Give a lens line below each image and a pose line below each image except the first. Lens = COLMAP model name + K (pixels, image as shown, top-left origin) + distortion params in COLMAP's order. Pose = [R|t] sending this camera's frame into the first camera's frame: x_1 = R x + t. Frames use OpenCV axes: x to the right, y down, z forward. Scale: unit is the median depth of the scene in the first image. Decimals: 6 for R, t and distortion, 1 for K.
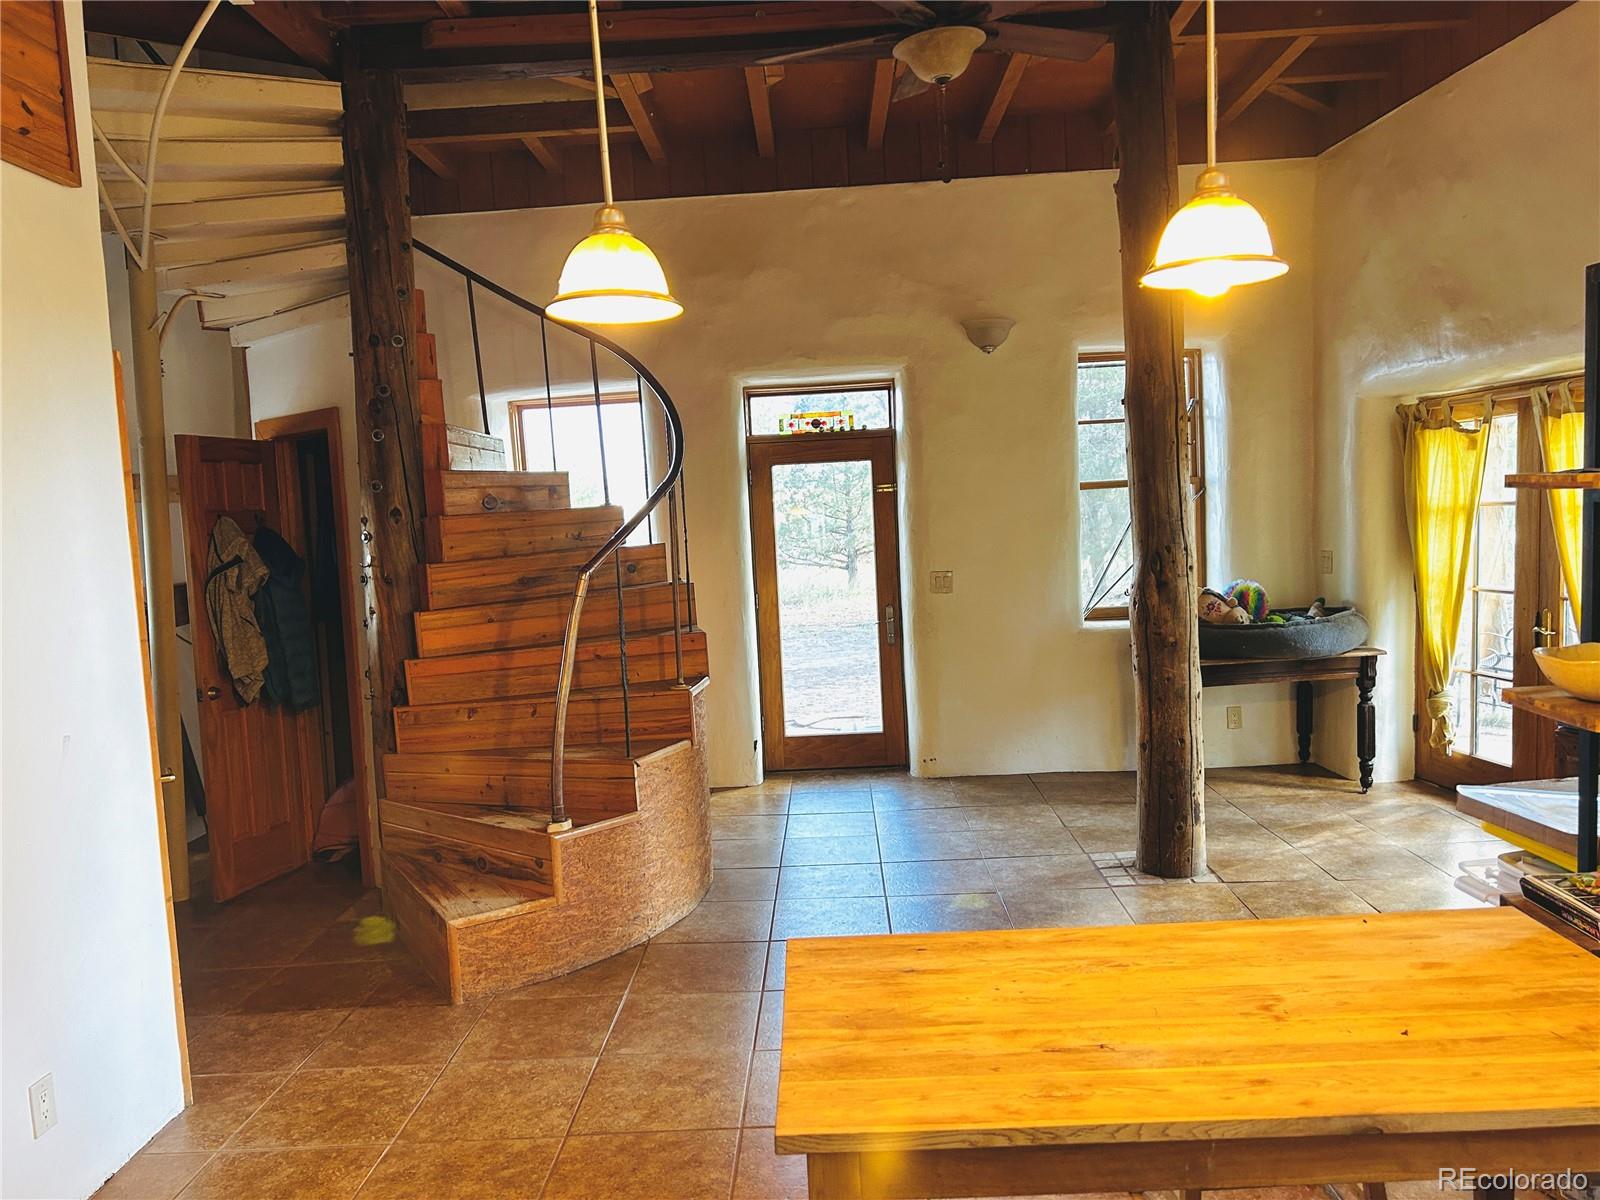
lens RADIAL K [[1221.3, 0, 800.9], [0, 1221.3, 603.9], [0, 0, 1]] dist [0.057248, -0.028117]
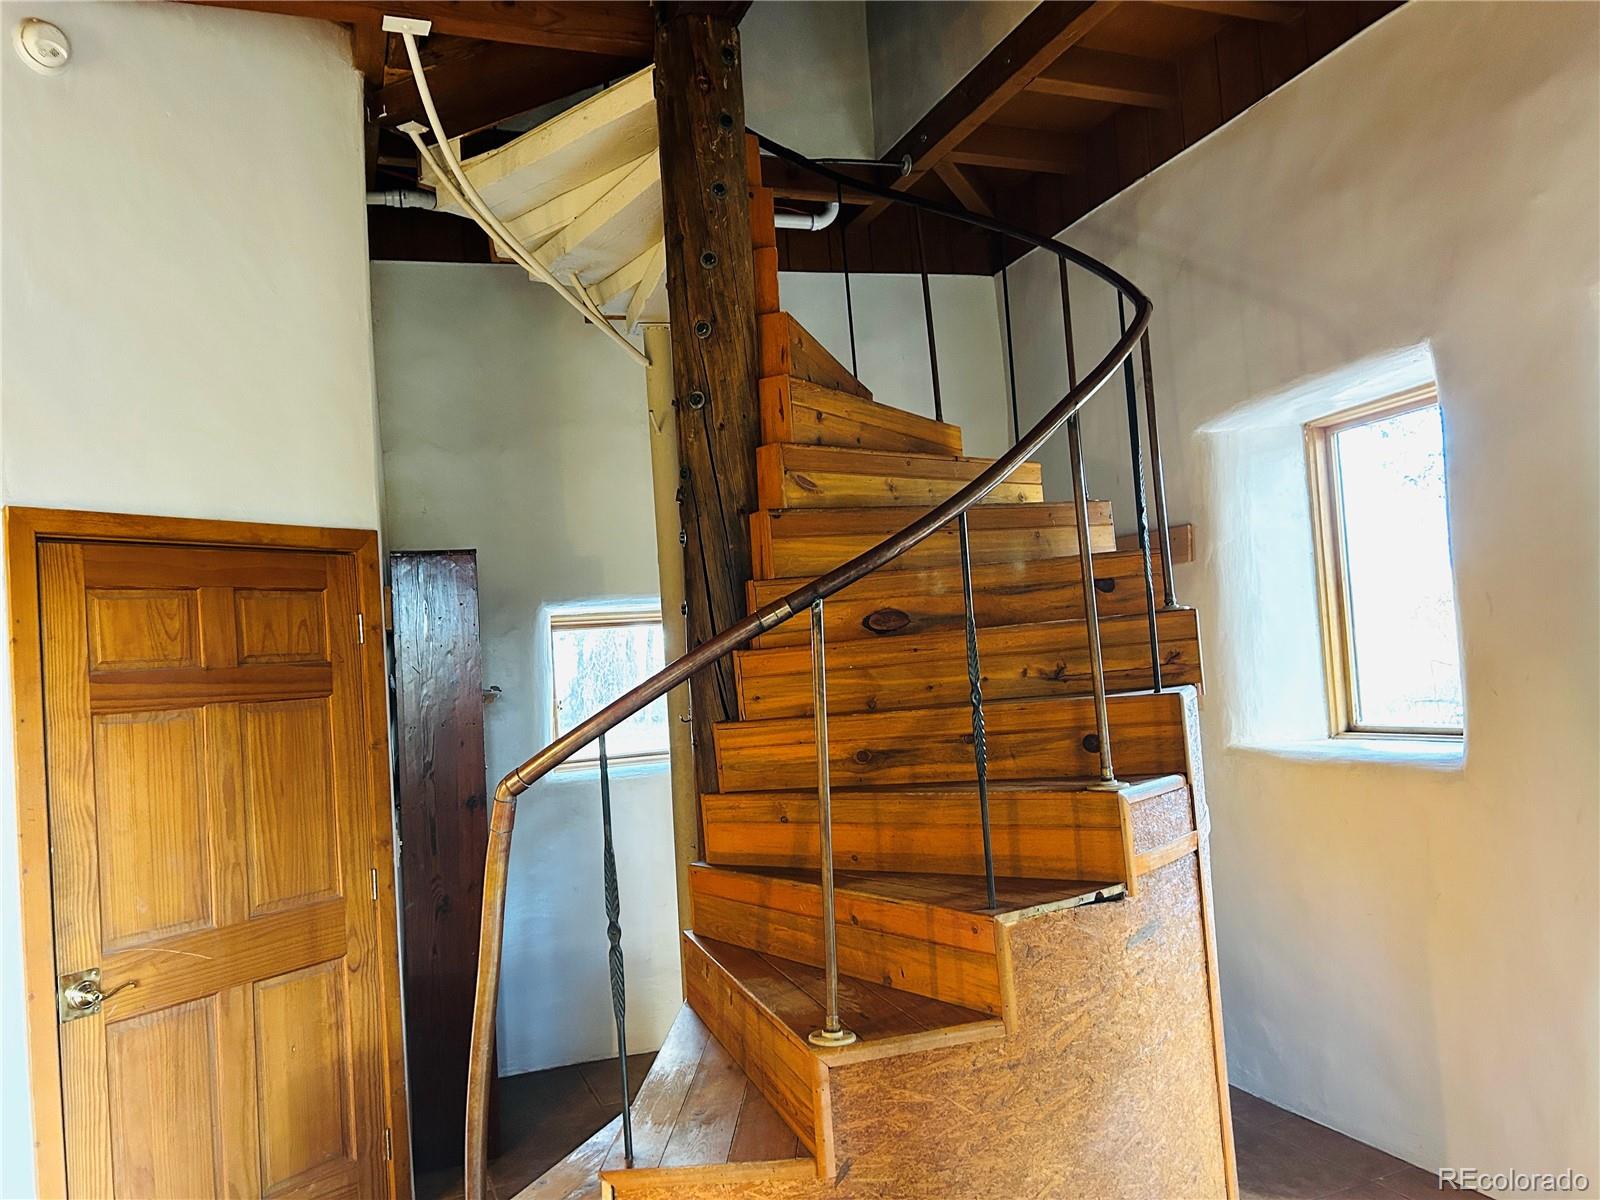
lens RADIAL K [[1221.3, 0, 800.7], [0, 1221.3, 593.1], [0, 0, 1]] dist [0.057248, -0.028117]
pose [[0.377159, -0.016210, -0.926007, 0.271749], [-0.018598, 0.999513, -0.025072, -0.071598], [0.925962, 0.026678, 0.376674, 0.648708]]
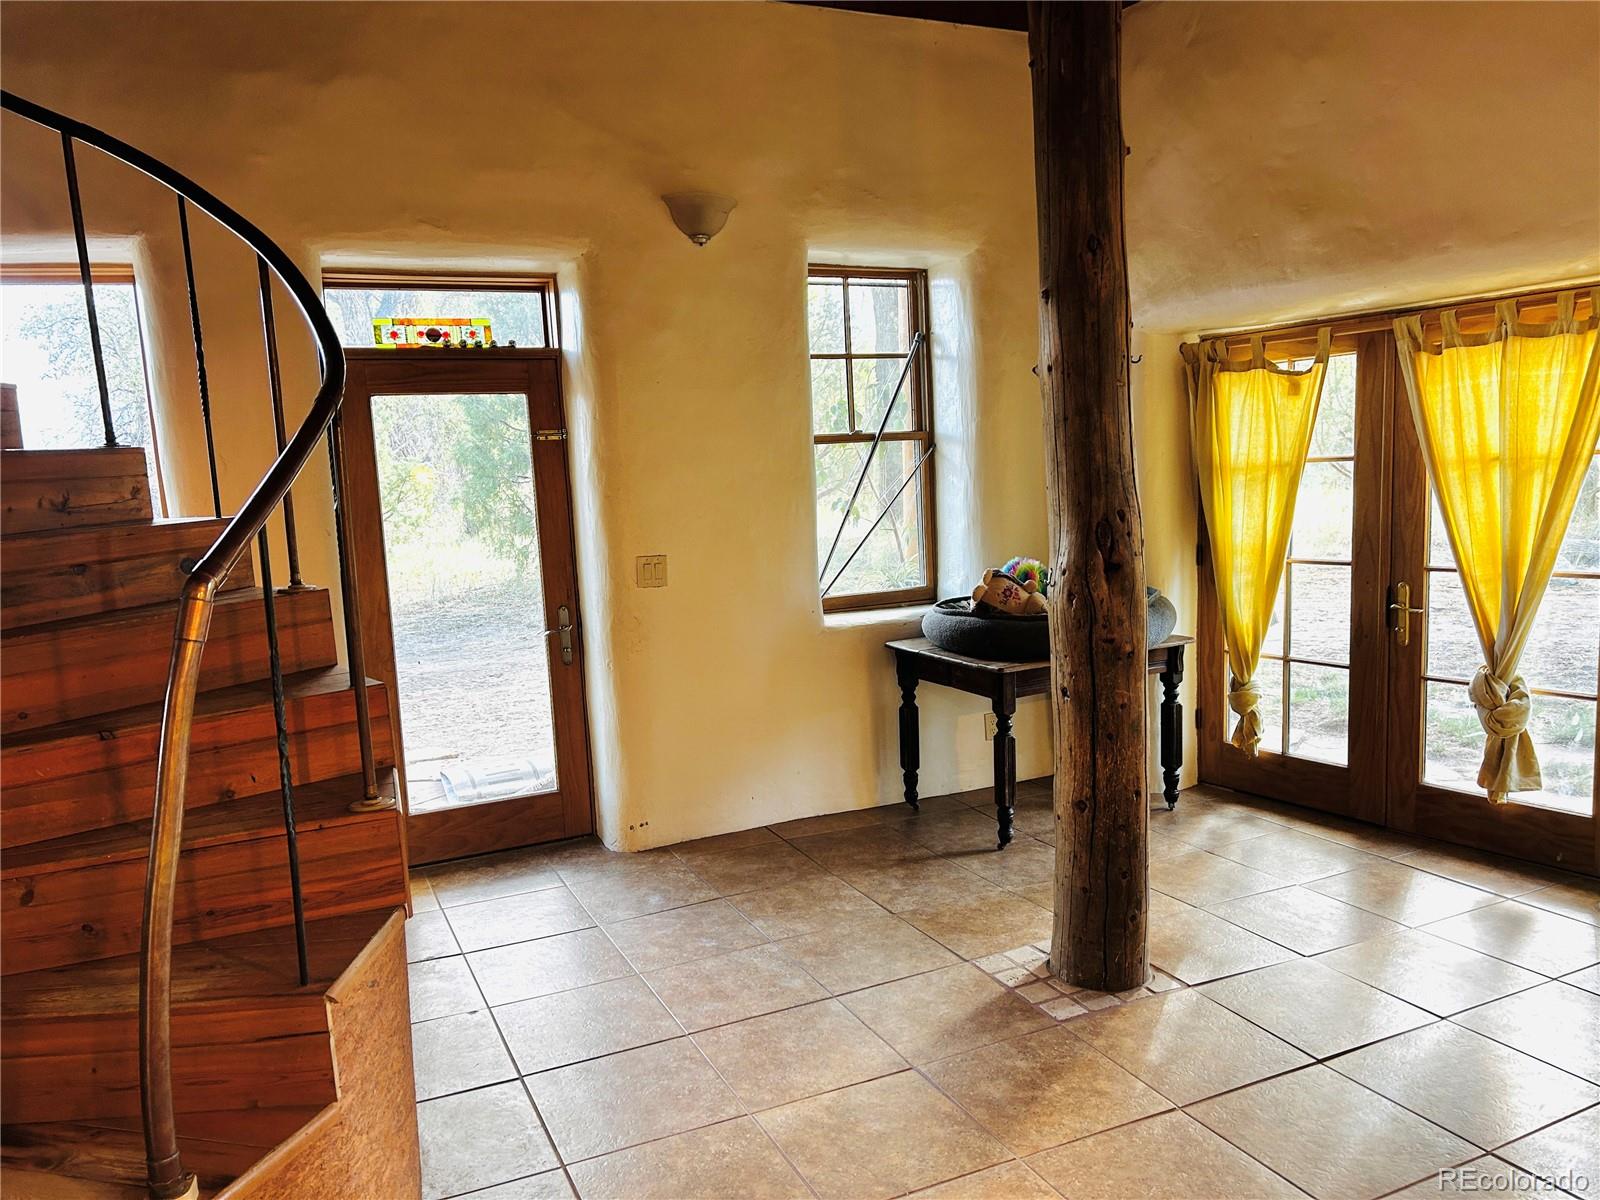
lens RADIAL K [[1221.3, 0, 803.9], [0, 1221.3, 603.3], [0, 0, 1]] dist [0.057248, -0.028117]
pose [[0.896819, -0.043350, 0.440269, -0.127605], [0.035045, 0.999021, 0.026980, -0.016592], [-0.441008, -0.008767, 0.897460, 0.376784]]
